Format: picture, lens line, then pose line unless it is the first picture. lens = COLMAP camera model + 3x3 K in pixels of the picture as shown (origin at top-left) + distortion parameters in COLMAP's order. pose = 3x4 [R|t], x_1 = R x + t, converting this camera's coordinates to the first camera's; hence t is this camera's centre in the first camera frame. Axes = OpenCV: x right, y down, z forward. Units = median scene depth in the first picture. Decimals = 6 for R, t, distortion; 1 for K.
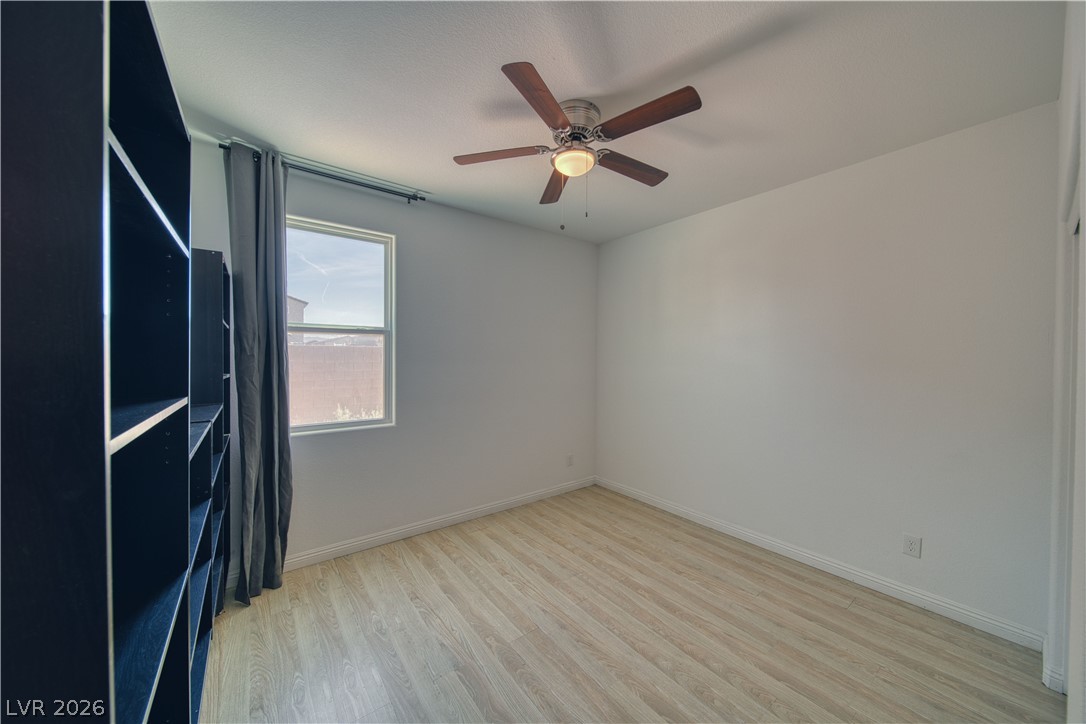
lens RADIAL K [[379.2, 0, 543.5], [0, 379.2, 360.7], [0, 0, 1]] dist [0.000838, -0.000194]
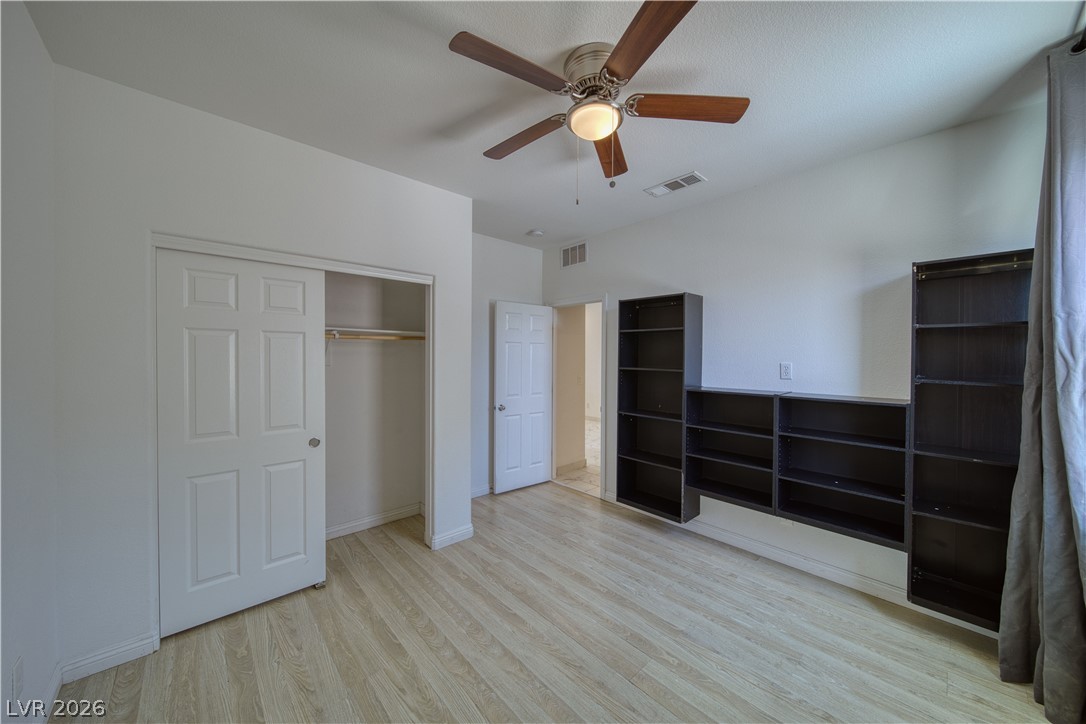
lens RADIAL K [[379.2, 0, 543.5], [0, 379.2, 360.7], [0, 0, 1]] dist [0.000838, -0.000194]
pose [[-0.995538, -0.009362, -0.093894, 0.284981], [-0.011821, 0.999601, 0.025665, -0.024847], [0.093616, 0.026660, -0.995251, 1.962040]]
